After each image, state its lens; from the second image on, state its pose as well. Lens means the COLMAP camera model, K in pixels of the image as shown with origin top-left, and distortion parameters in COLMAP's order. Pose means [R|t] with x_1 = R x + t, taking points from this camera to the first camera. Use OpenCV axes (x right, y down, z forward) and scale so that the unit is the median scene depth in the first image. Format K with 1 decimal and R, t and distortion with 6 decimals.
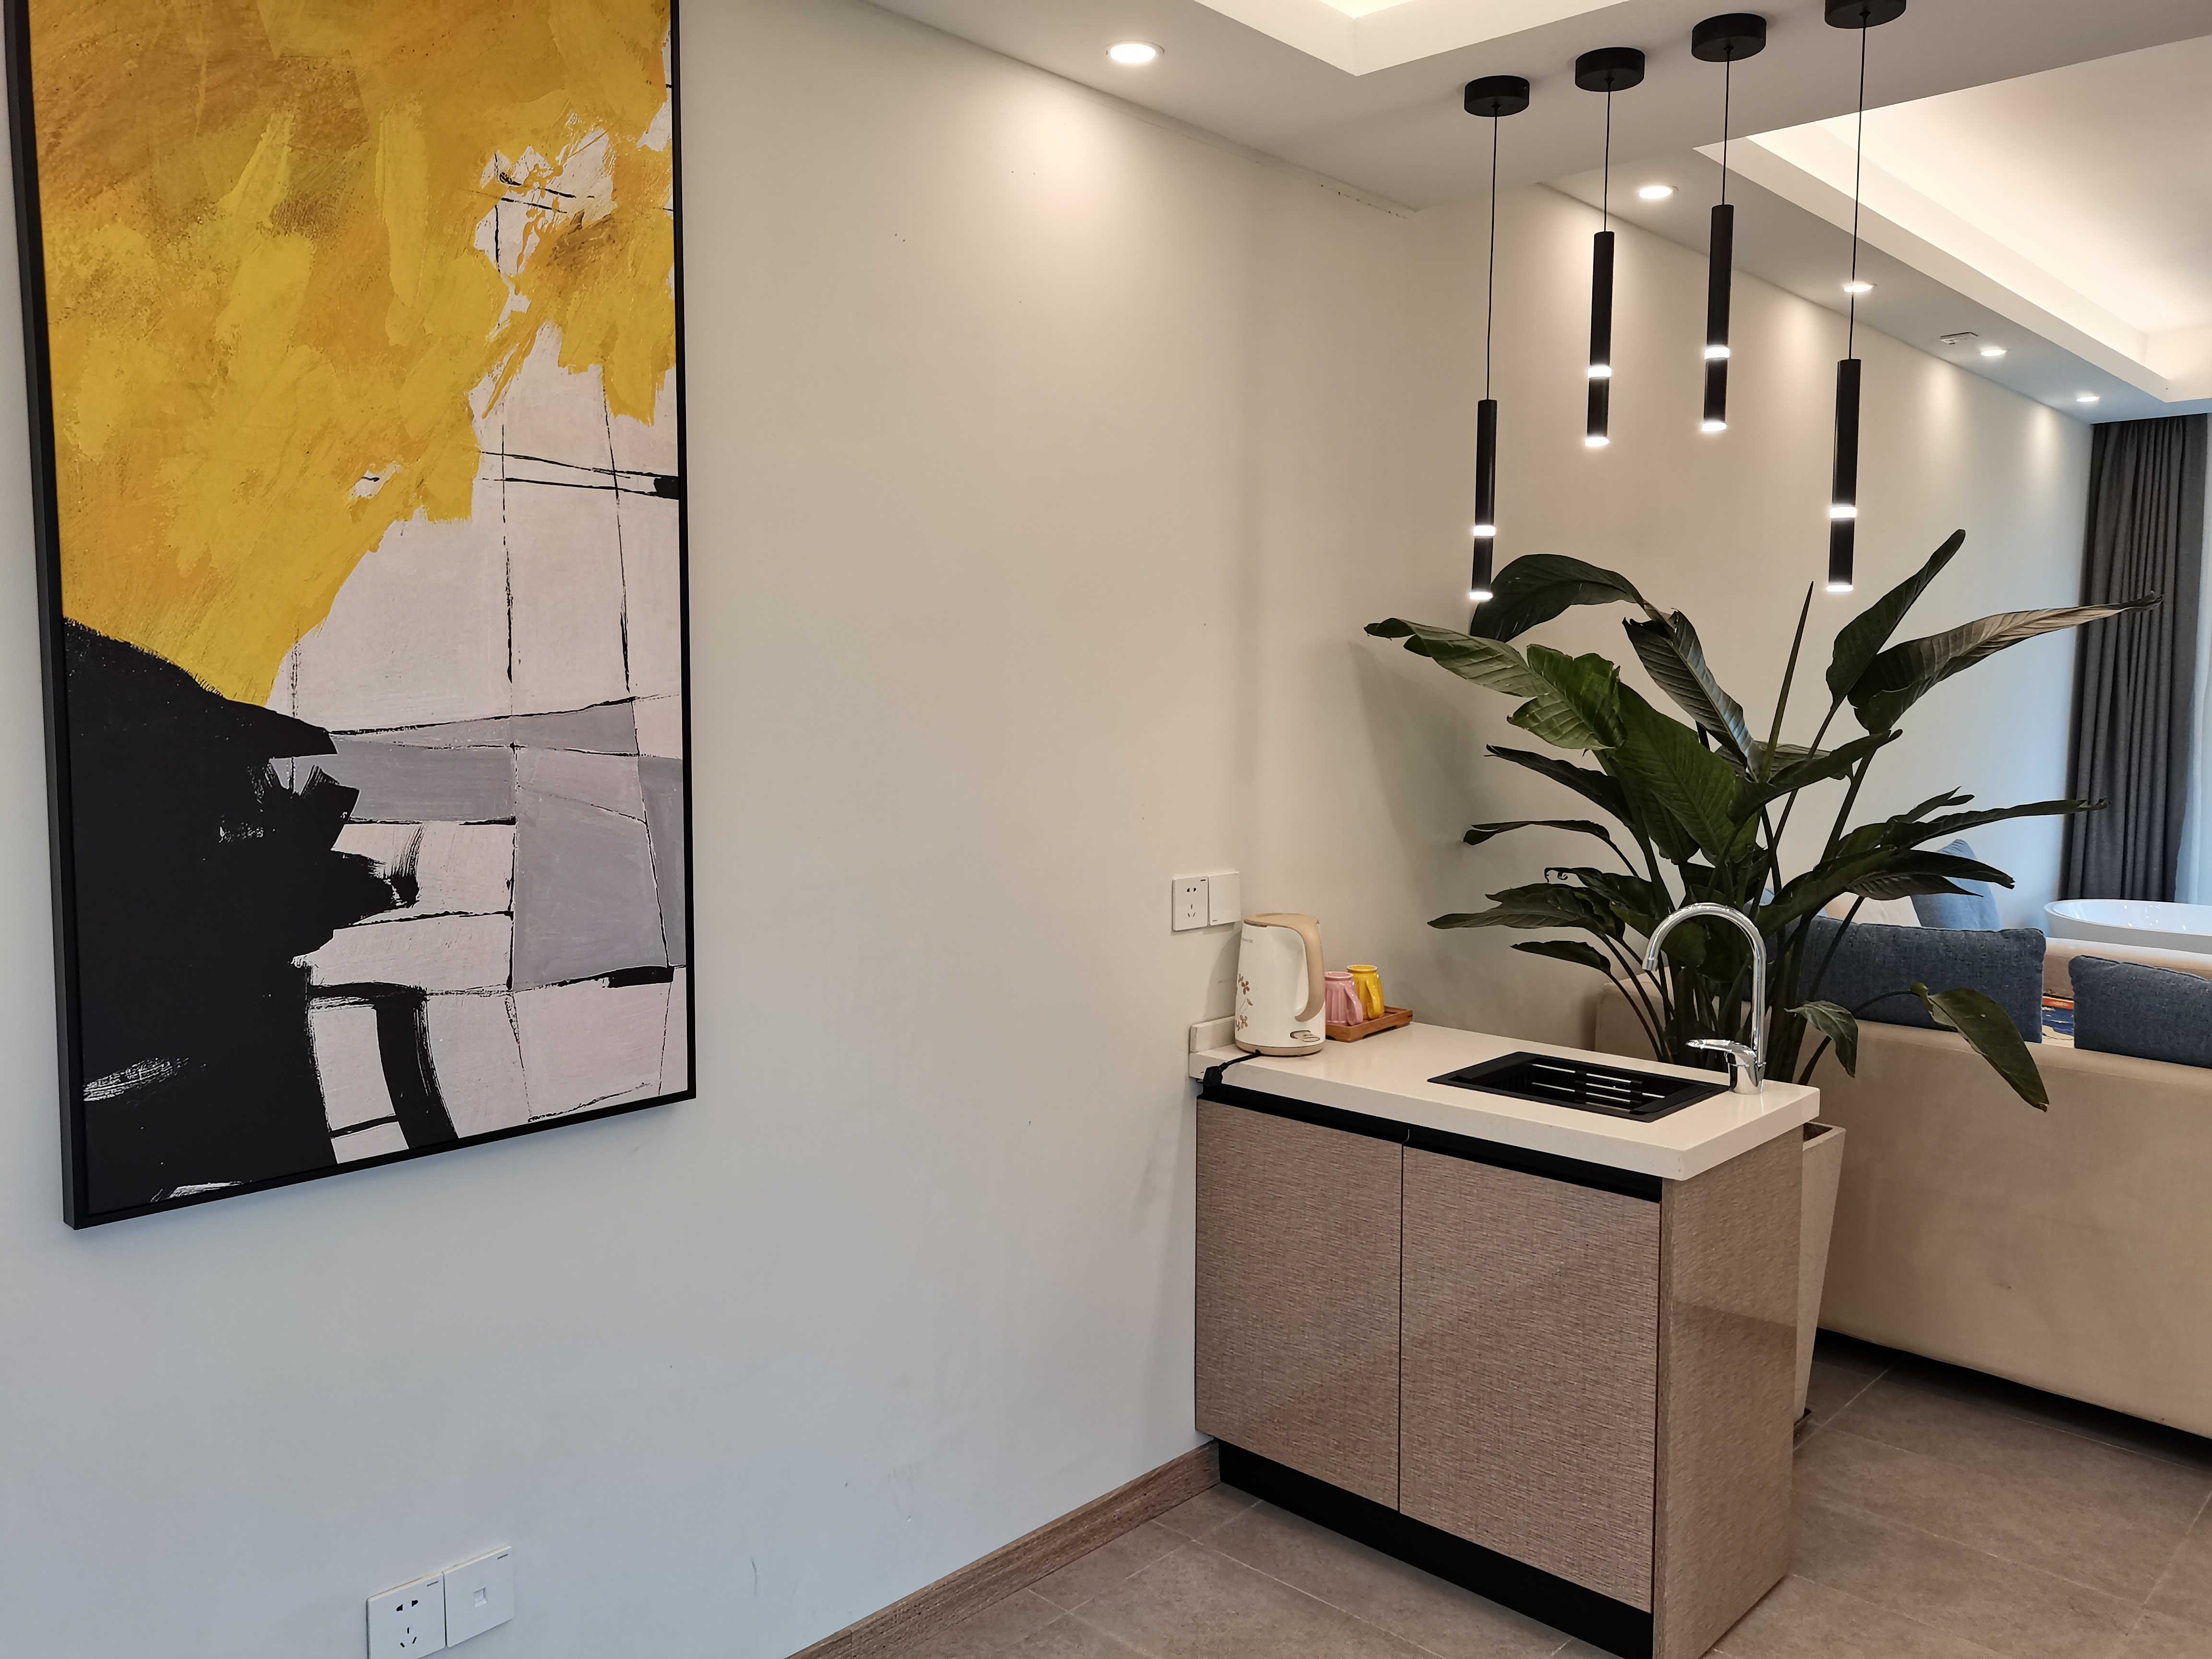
lens RADIAL K [[1667.6, 0, 1109.6], [0, 1667.6, 829.4], [0, 0, 1]] dist [0.034541, -0.021737]
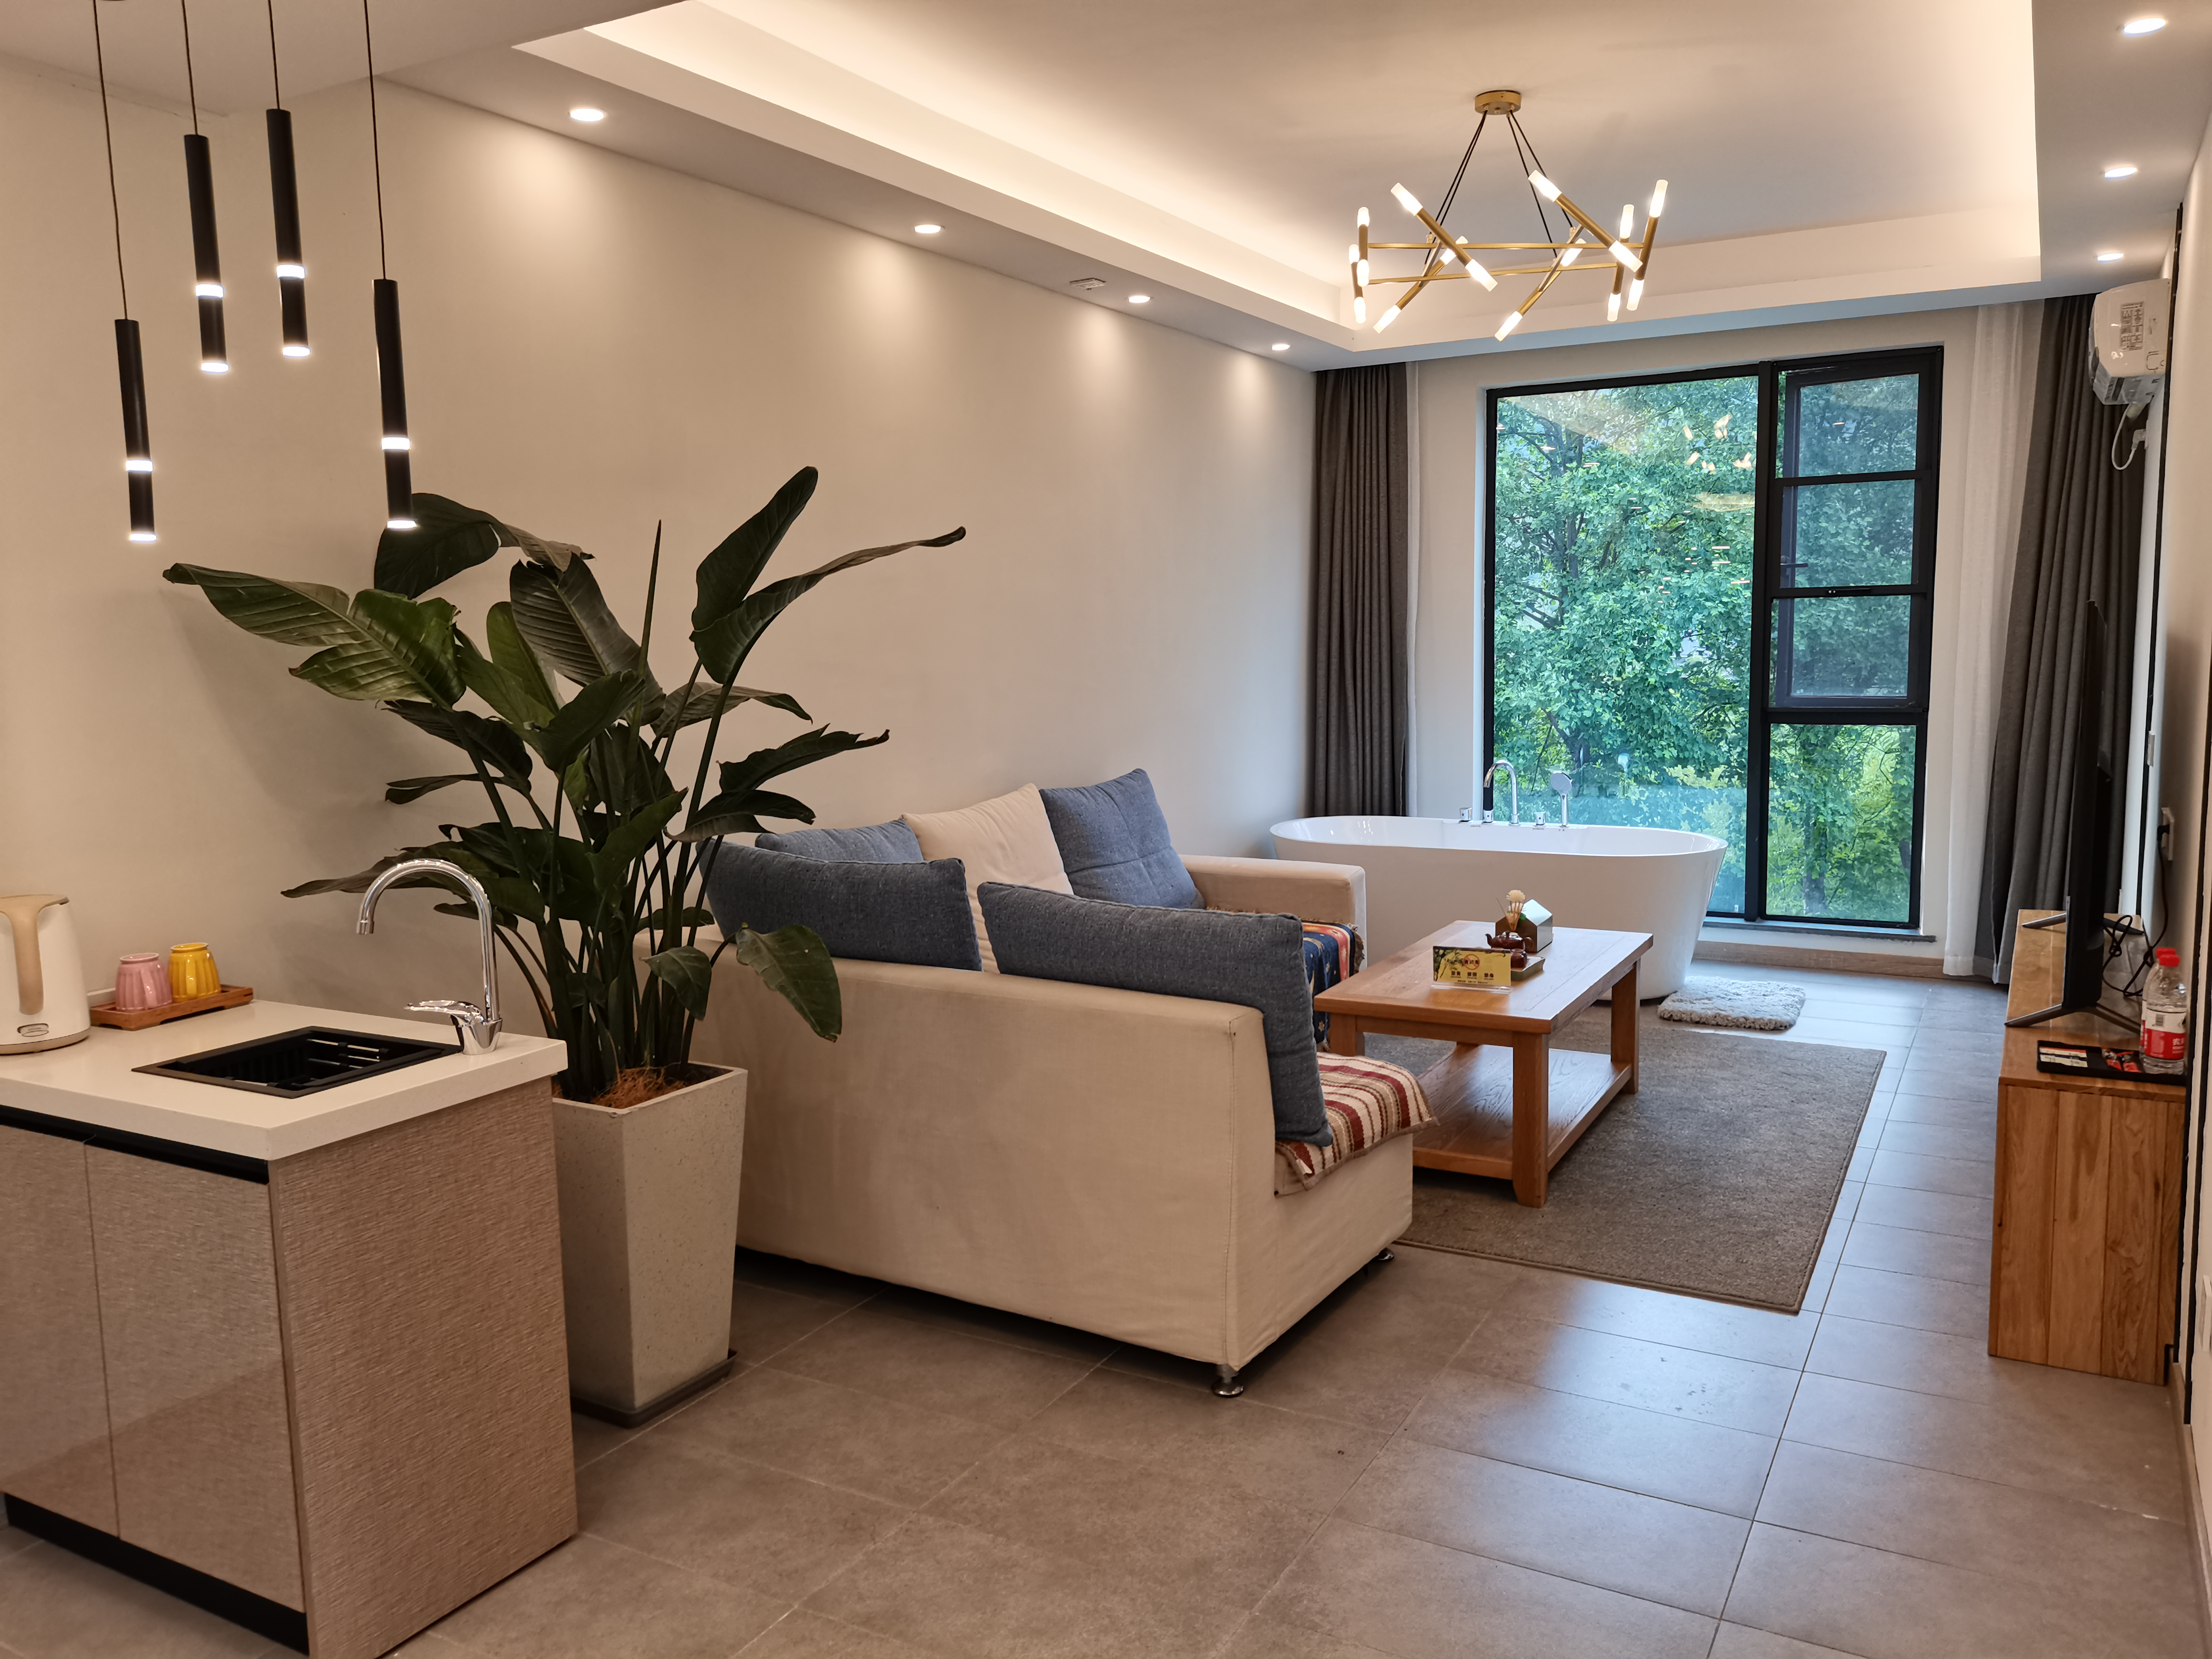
lens RADIAL K [[1667.6, 0, 1103.9], [0, 1667.6, 827.5], [0, 0, 1]] dist [0.034541, -0.021737]
pose [[0.972076, -0.054642, 0.228214, 0.444733], [0.048117, 0.998261, 0.034064, 0.010860], [-0.229678, -0.022132, 0.973015, -0.013389]]
